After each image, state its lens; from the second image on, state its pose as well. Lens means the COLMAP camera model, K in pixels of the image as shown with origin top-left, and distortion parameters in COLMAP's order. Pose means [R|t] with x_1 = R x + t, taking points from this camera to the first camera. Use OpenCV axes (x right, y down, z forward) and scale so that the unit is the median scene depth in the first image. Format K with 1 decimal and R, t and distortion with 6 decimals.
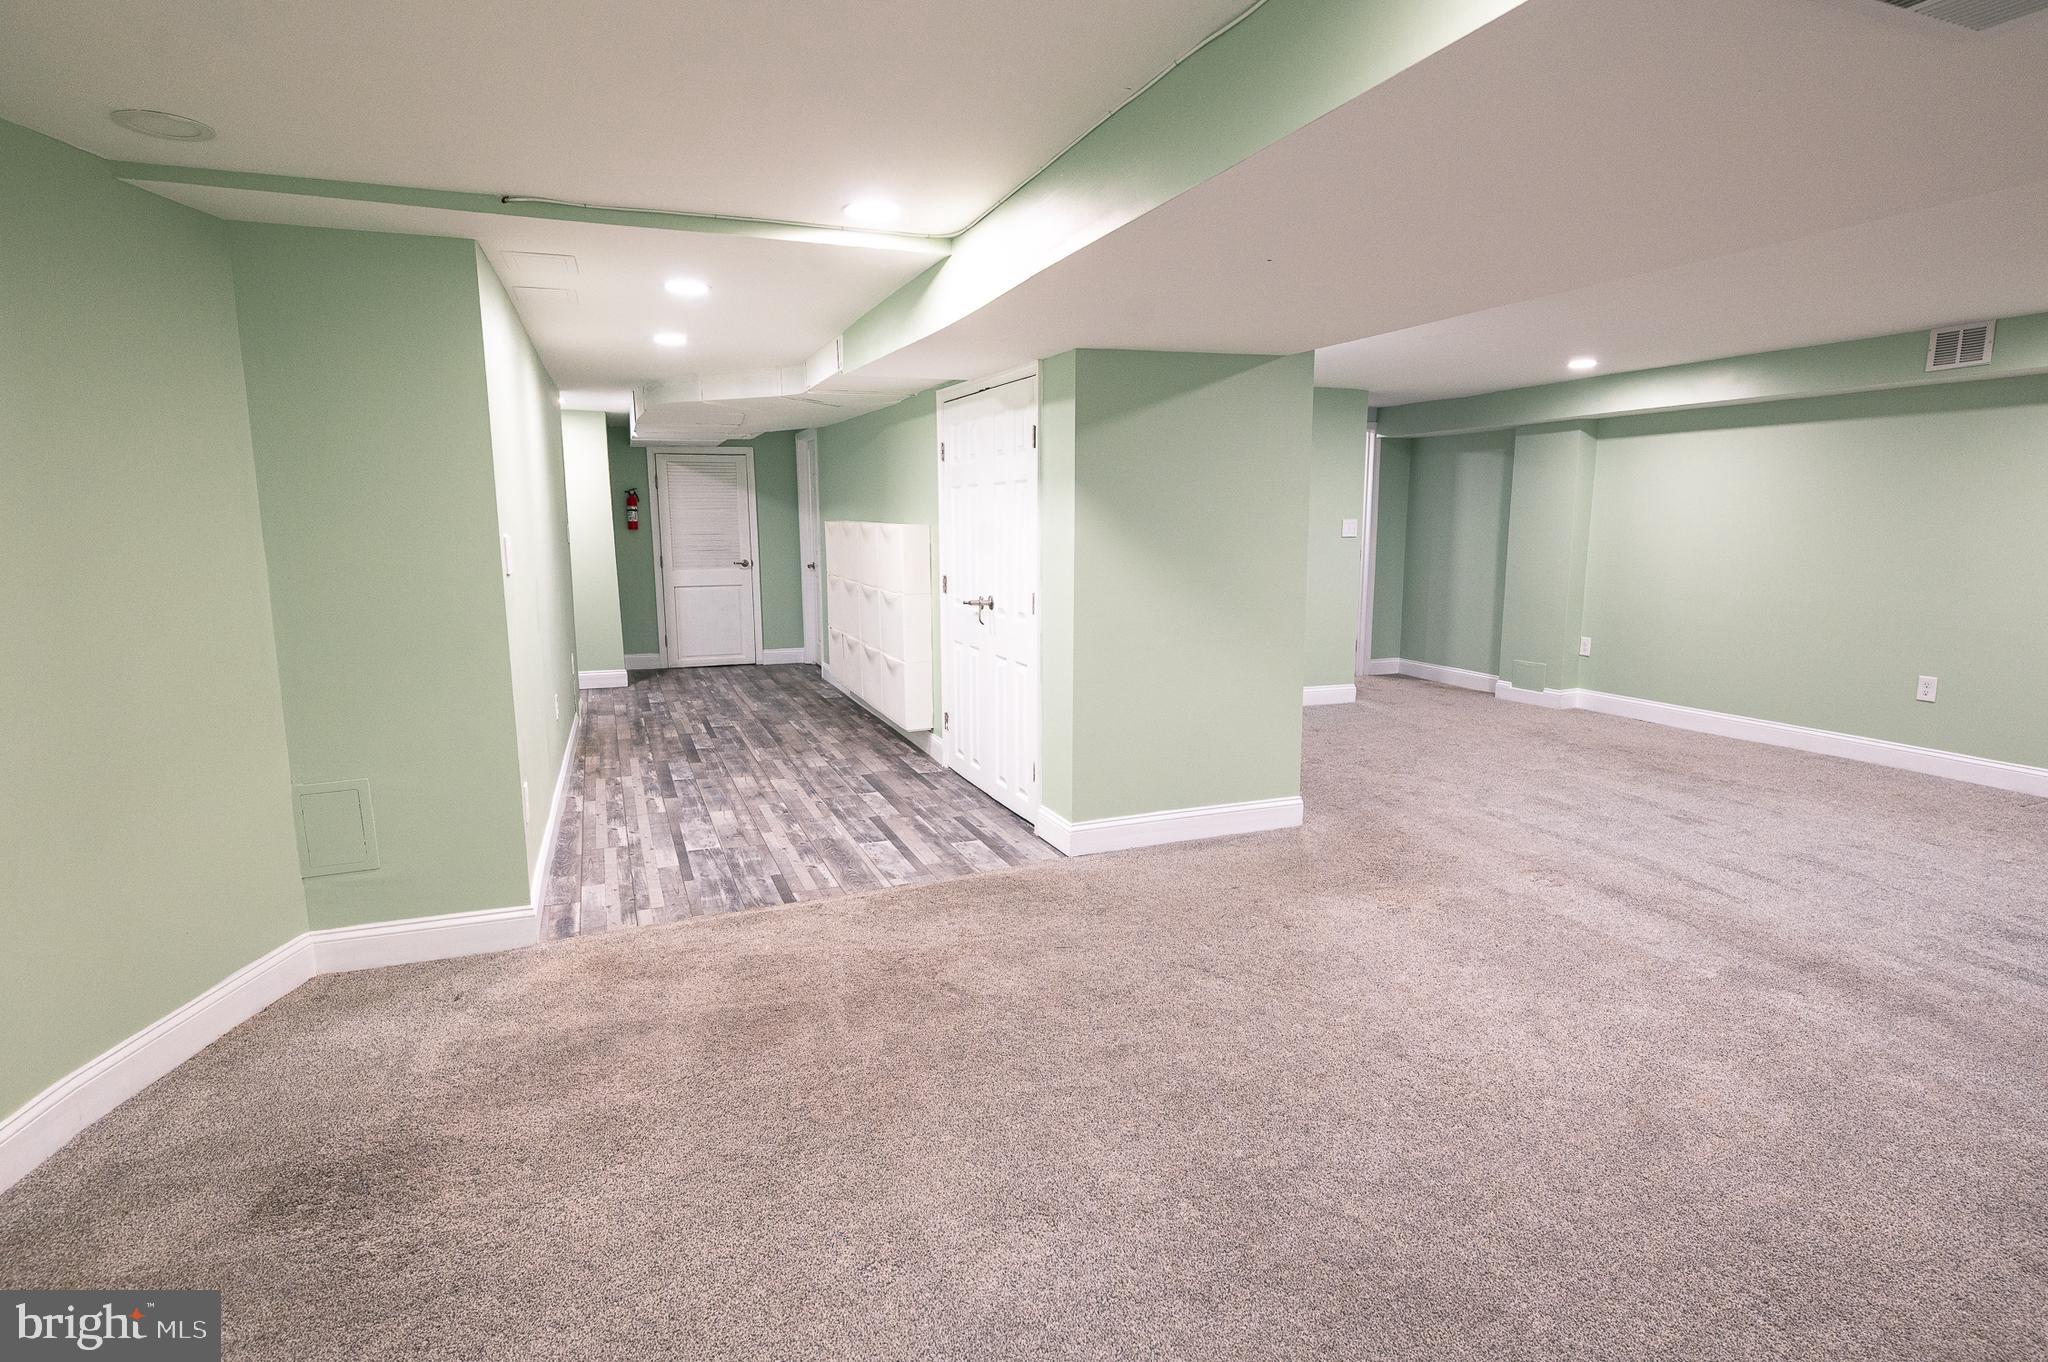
lens RADIAL K [[1014.4, 0, 1026.0], [0, 1014.4, 681.3], [0, 0, 1]] dist [0.000986, 0.003055]
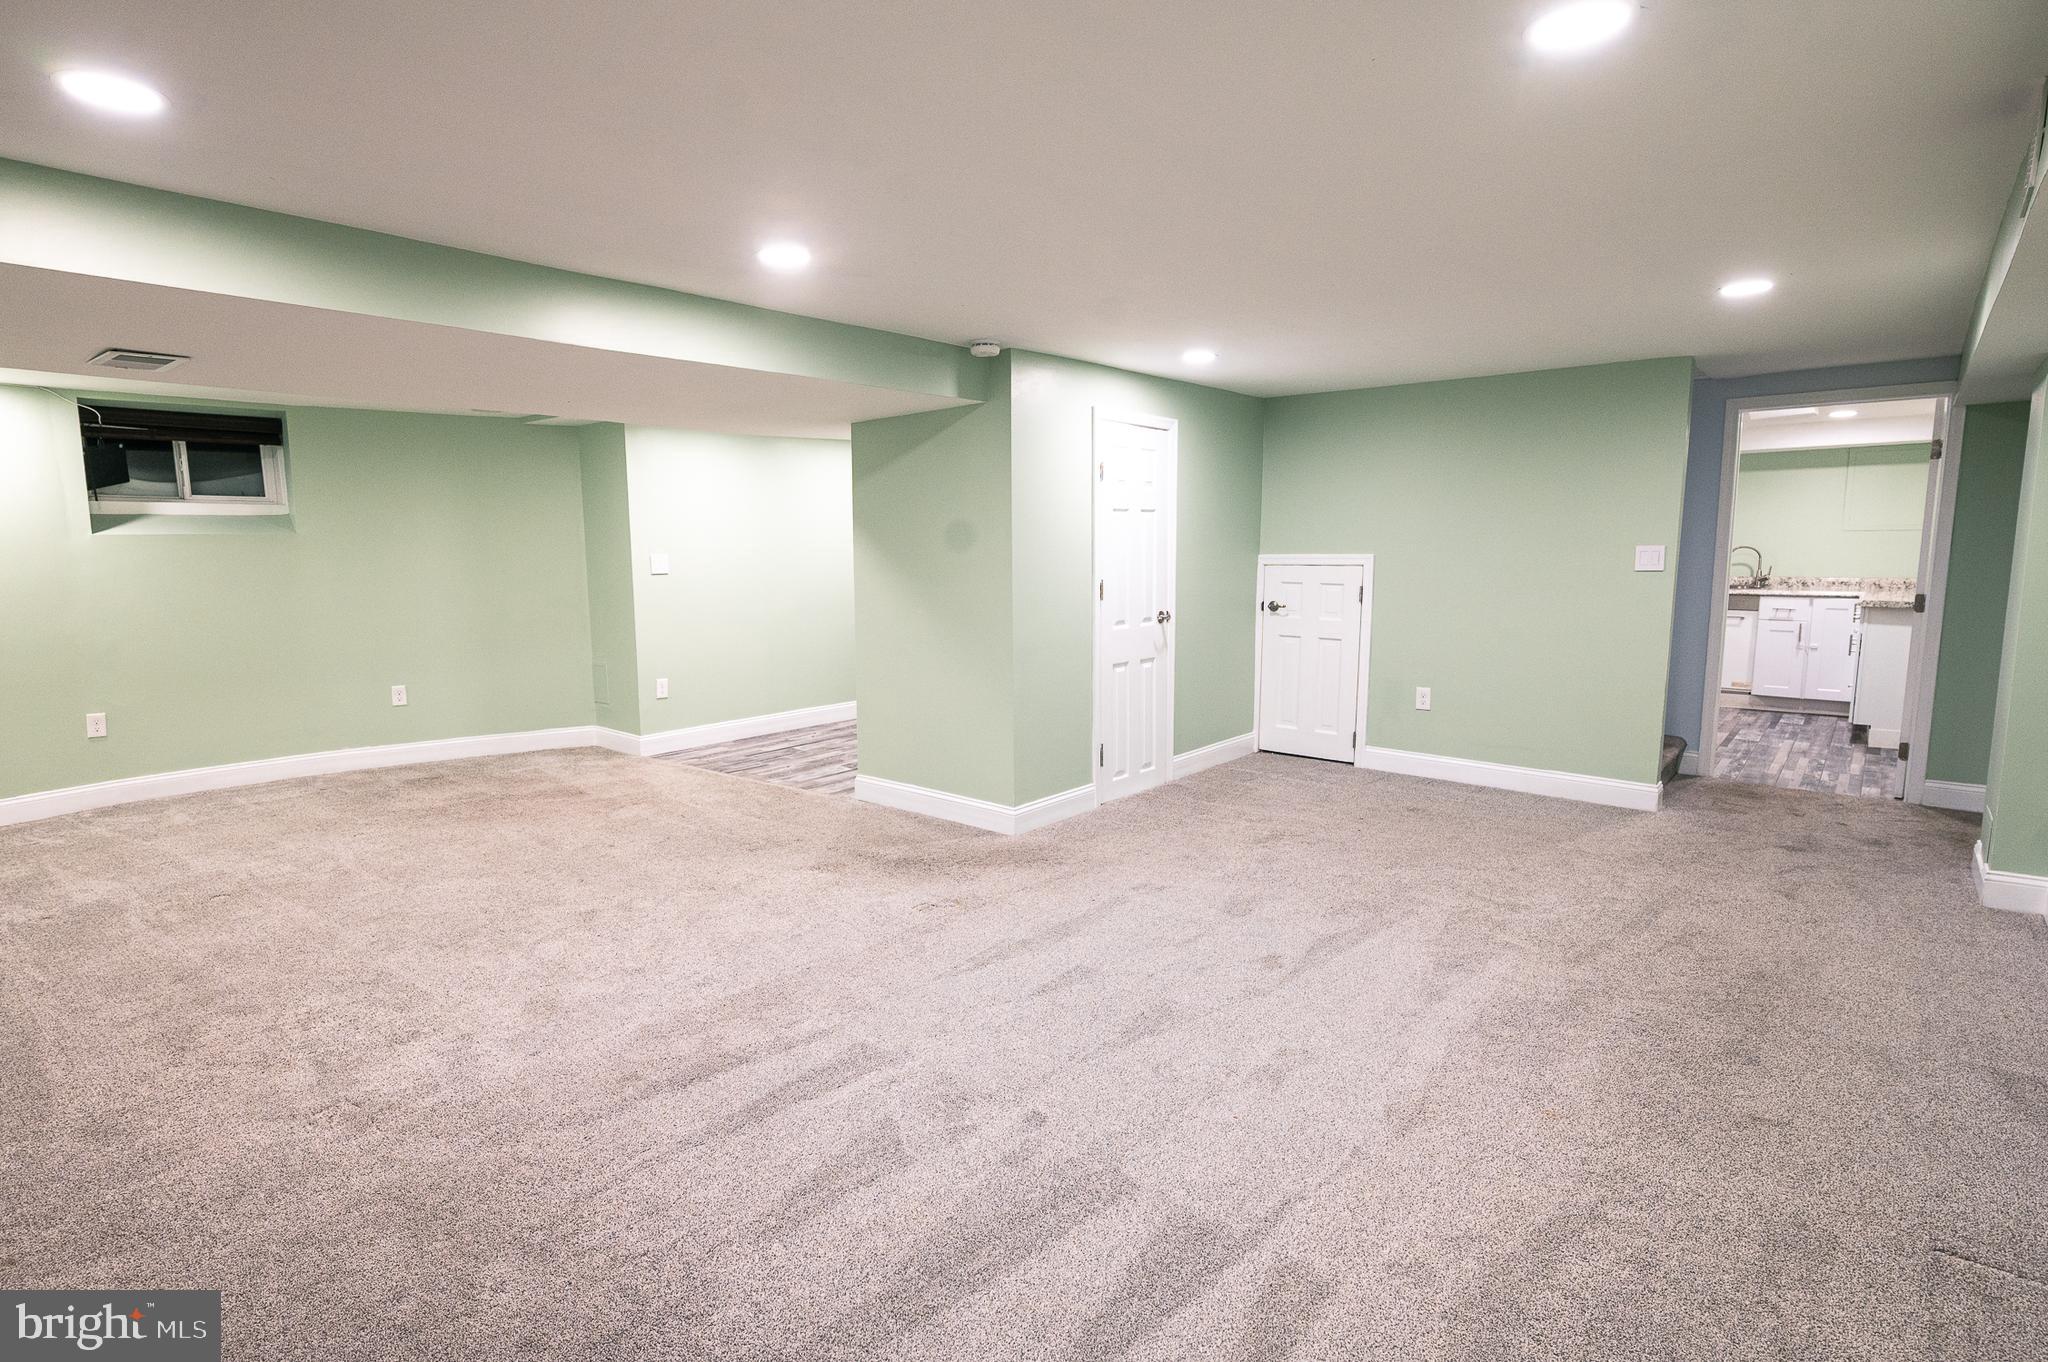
lens RADIAL K [[1014.4, 0, 1027.5], [0, 1014.4, 678.2], [0, 0, 1]] dist [0.000986, 0.003055]
pose [[0.501583, 0.124464, -0.856109, 1.300038], [-0.126378, 0.989522, 0.069817, -0.104545], [0.855829, 0.073175, 0.512057, 0.511795]]
